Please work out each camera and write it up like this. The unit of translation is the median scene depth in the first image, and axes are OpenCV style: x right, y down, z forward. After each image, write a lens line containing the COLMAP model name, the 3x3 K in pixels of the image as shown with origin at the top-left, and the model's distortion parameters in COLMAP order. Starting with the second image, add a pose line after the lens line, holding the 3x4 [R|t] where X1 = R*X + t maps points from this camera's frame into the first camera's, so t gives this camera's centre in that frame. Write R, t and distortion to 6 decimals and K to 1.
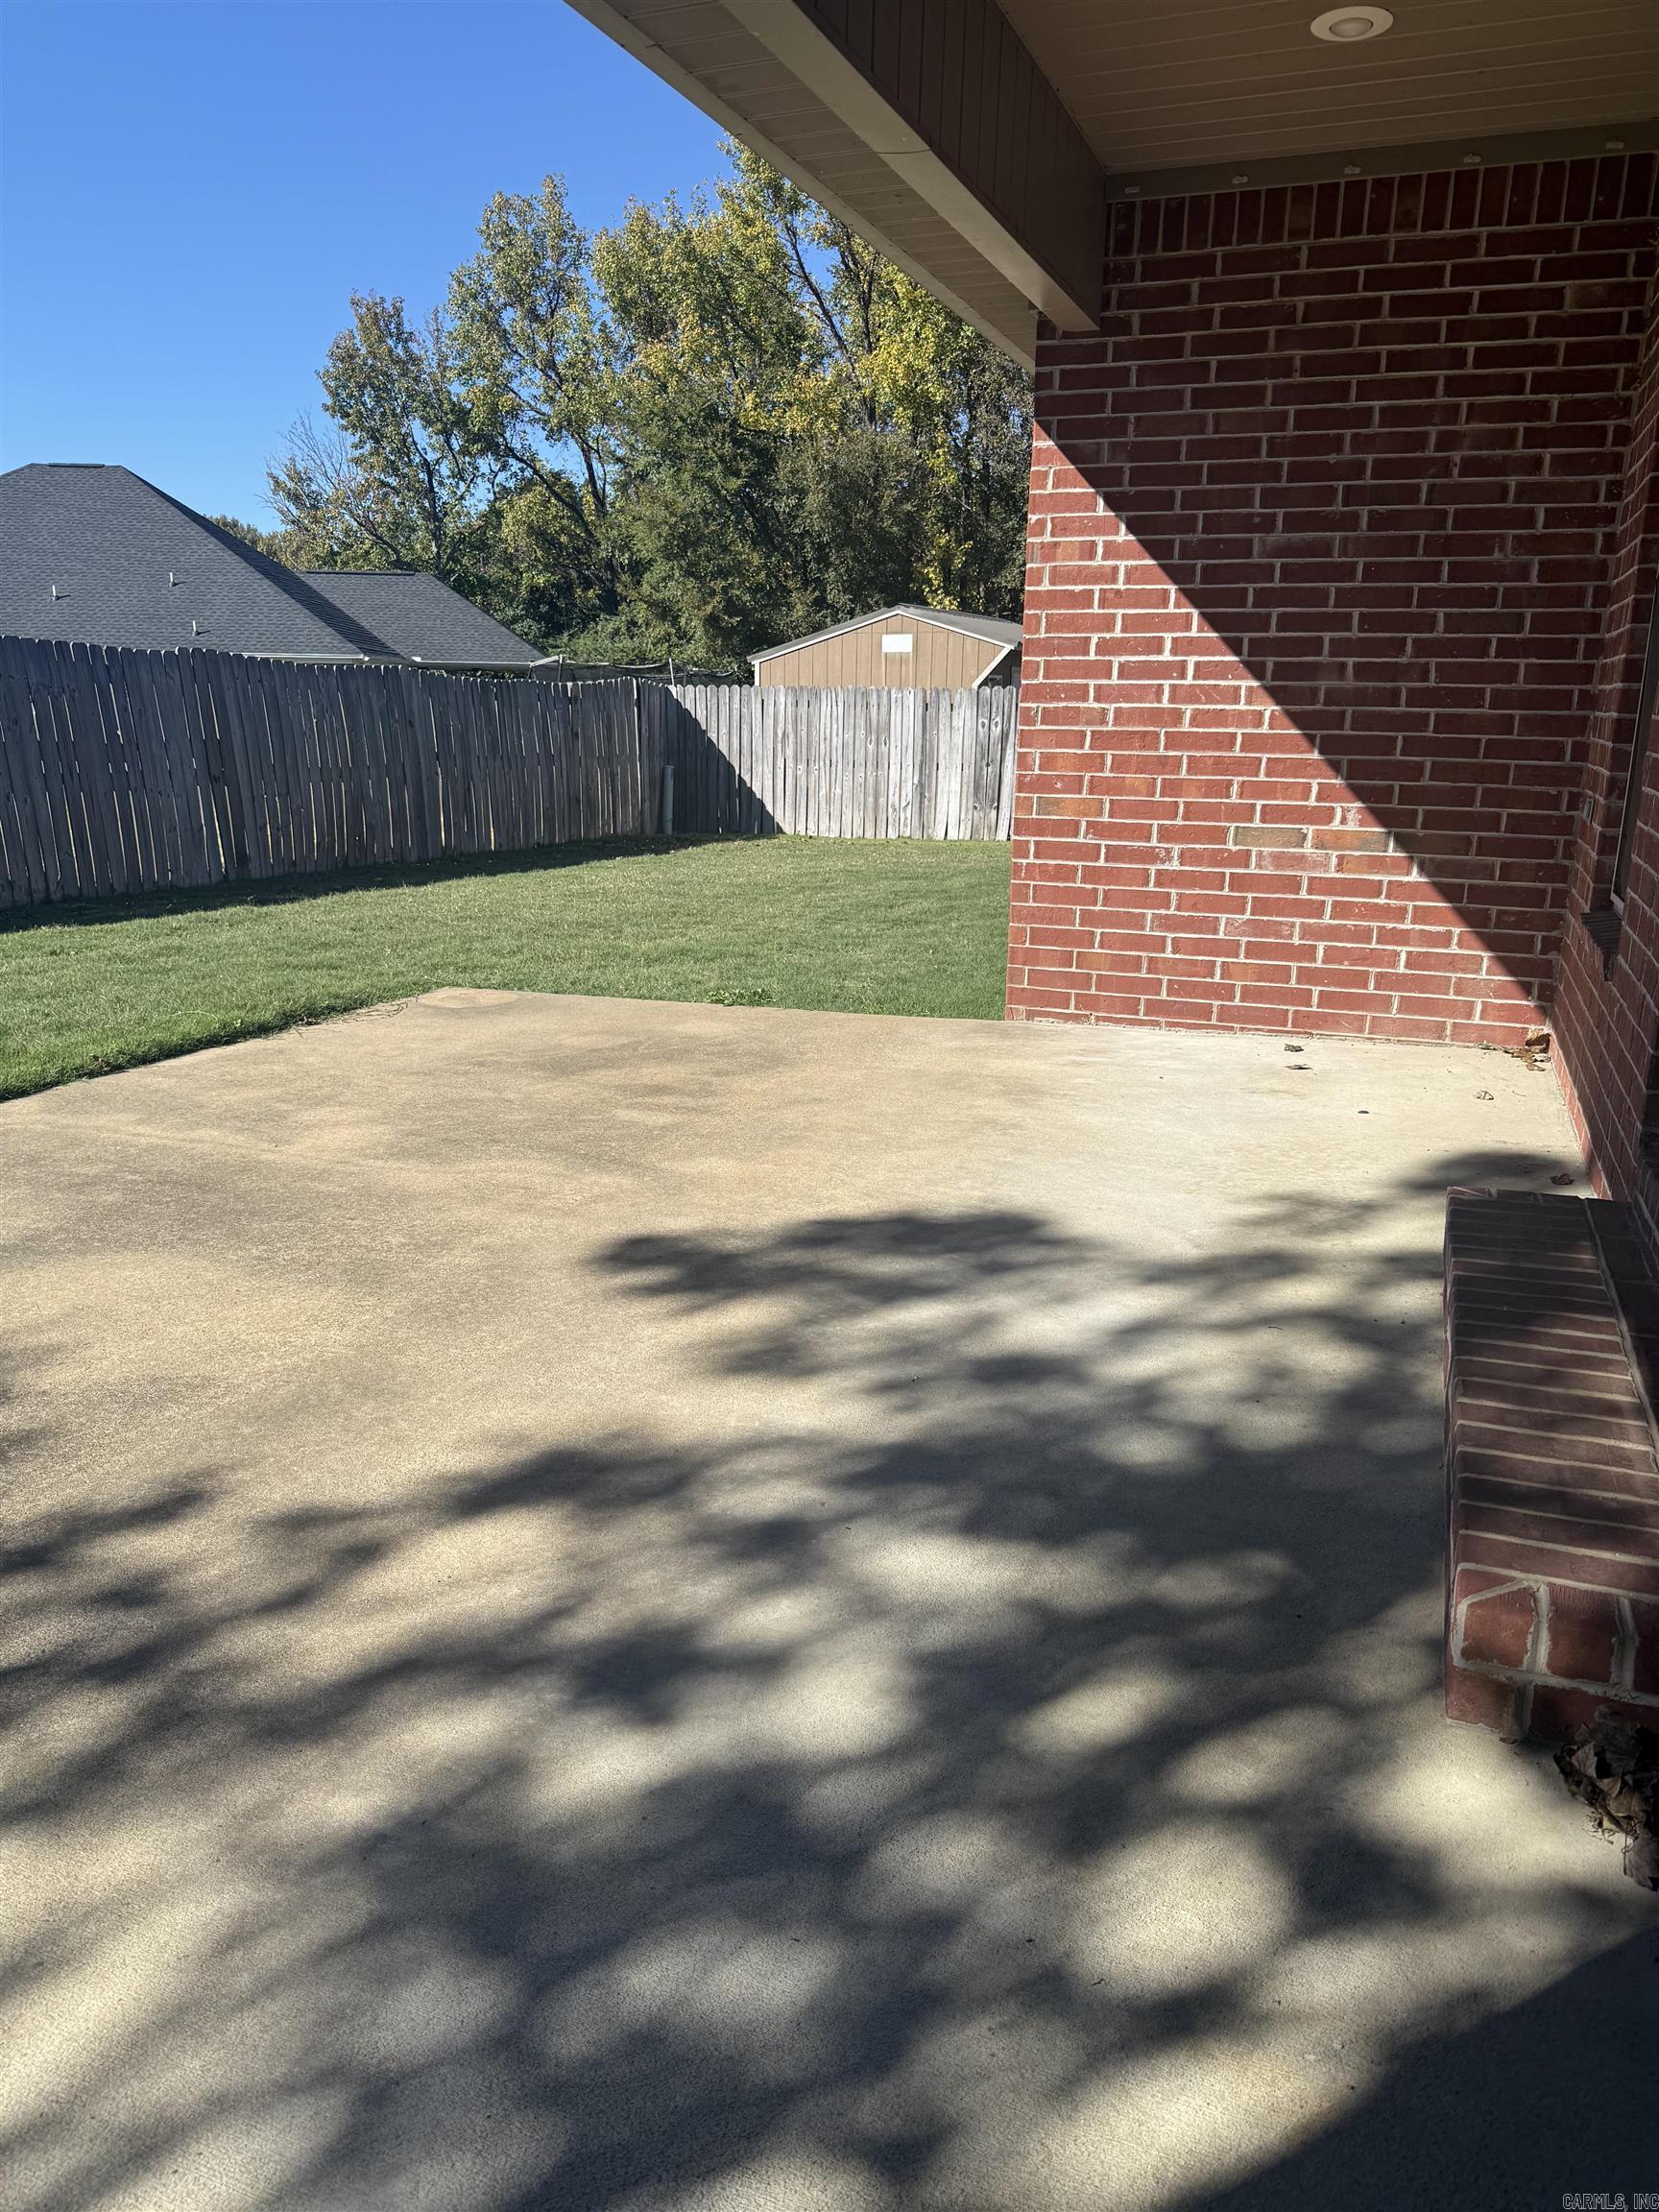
lens RADIAL K [[1548.4, 0, 832.4], [0, 1548.4, 1107.6], [0, 0, 1]] dist [0.052799, -0.079813]
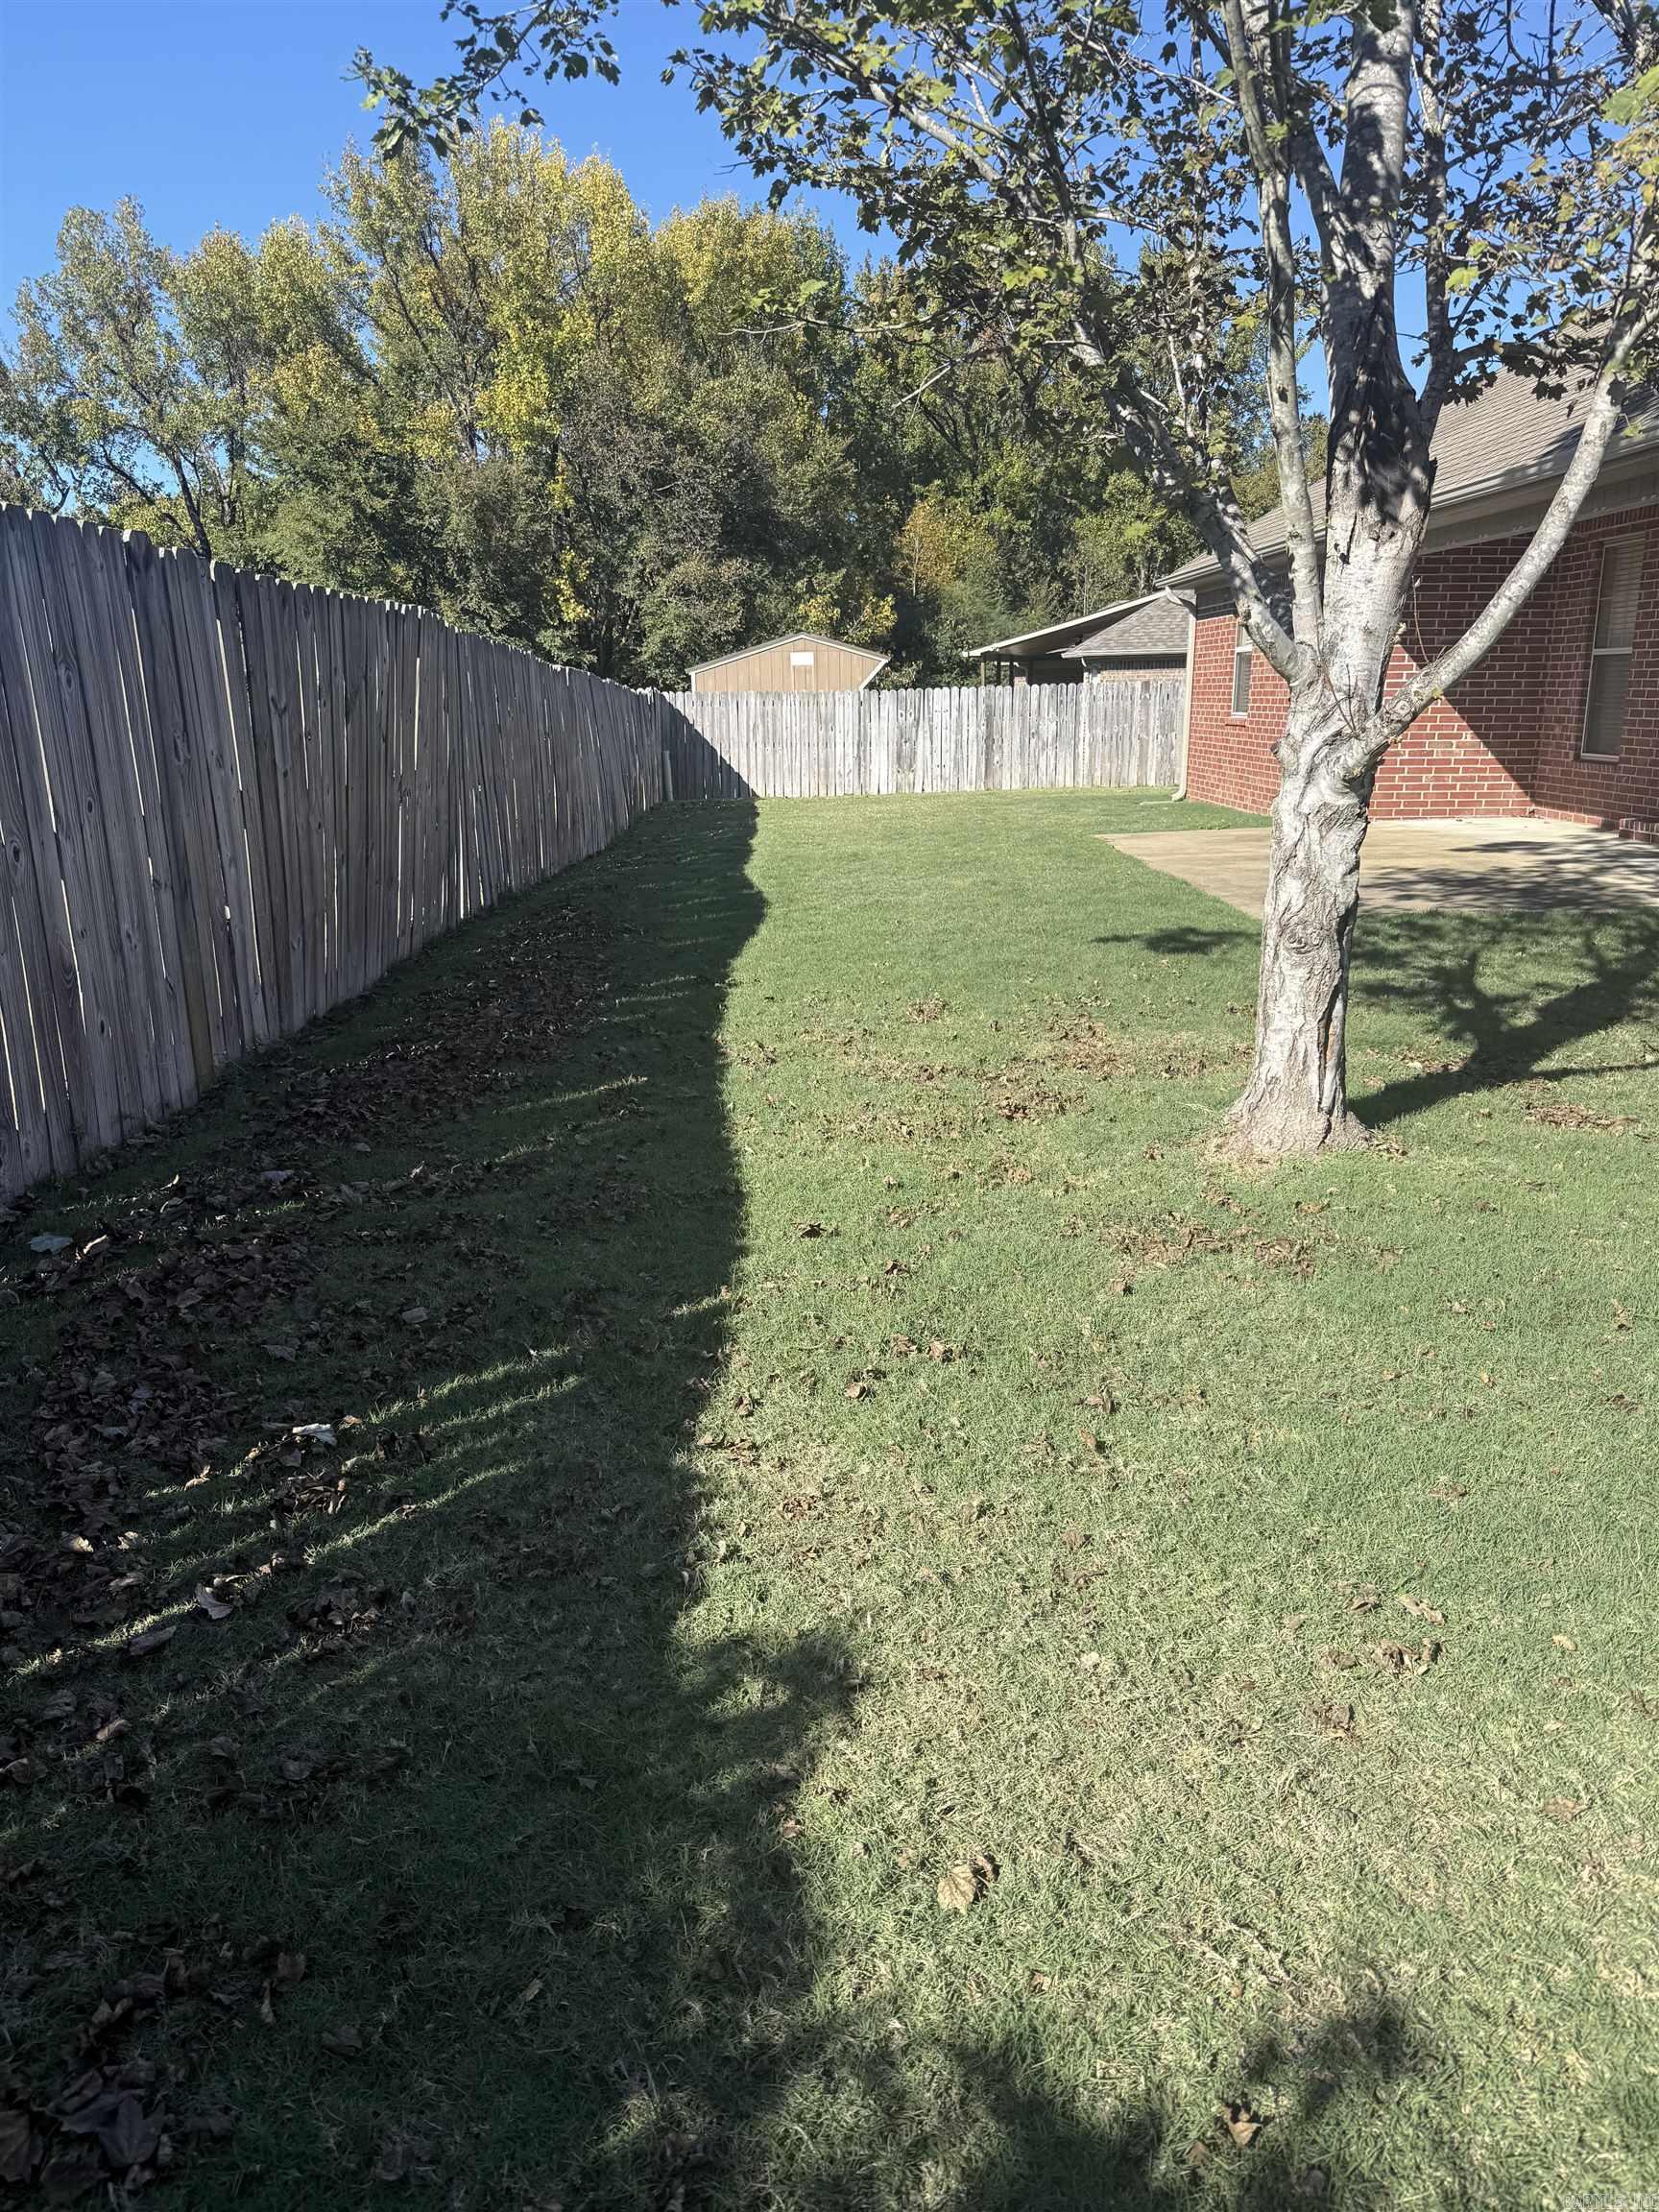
lens RADIAL K [[1548.4, 0, 840.5], [0, 1548.4, 1108.7], [0, 0, 1]] dist [0.052799, -0.079813]
pose [[0.931571, -0.114383, 0.345096, -0.494537], [0.112628, 0.993317, 0.025205, 0.078816], [-0.345673, 0.015388, 0.938229, -0.345904]]
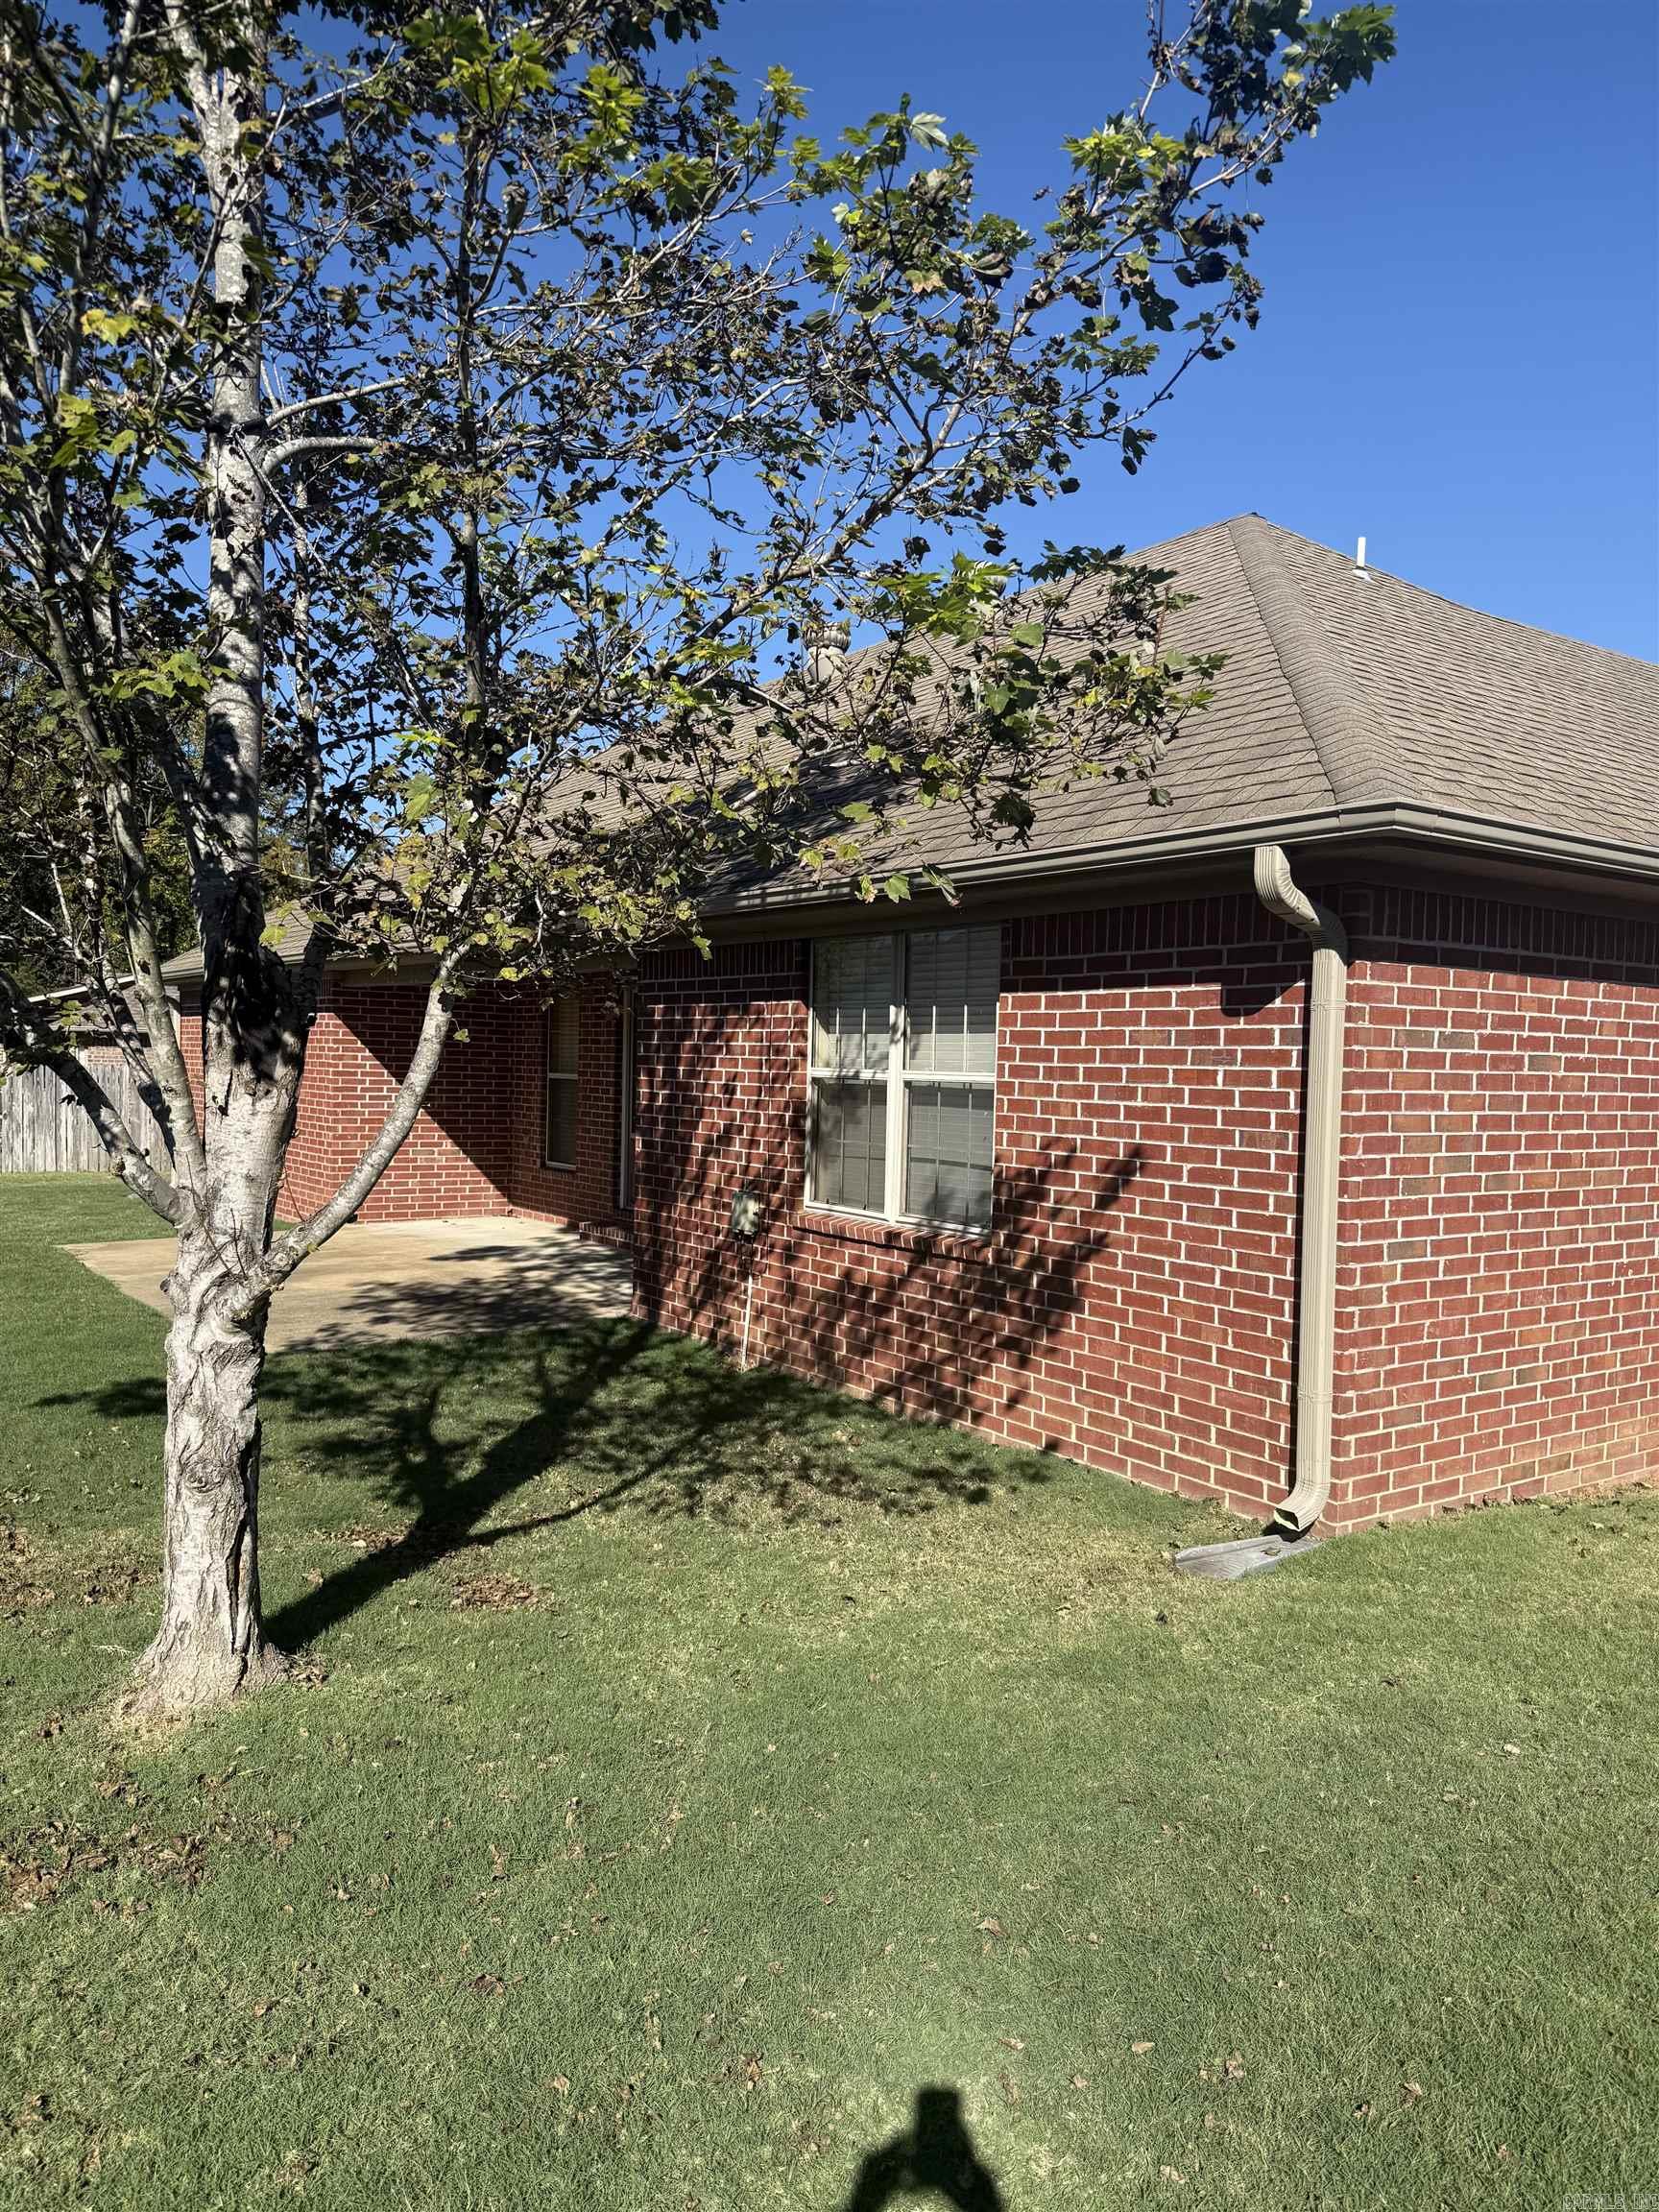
lens RADIAL K [[1548.4, 0, 821.5], [0, 1548.4, 1123.7], [0, 0, 1]] dist [0.052799, -0.079813]
pose [[0.567288, -0.027126, 0.823073, -0.486455], [0.198082, 0.974609, -0.104405, 0.065379], [-0.799342, 0.222263, 0.558257, -0.357521]]
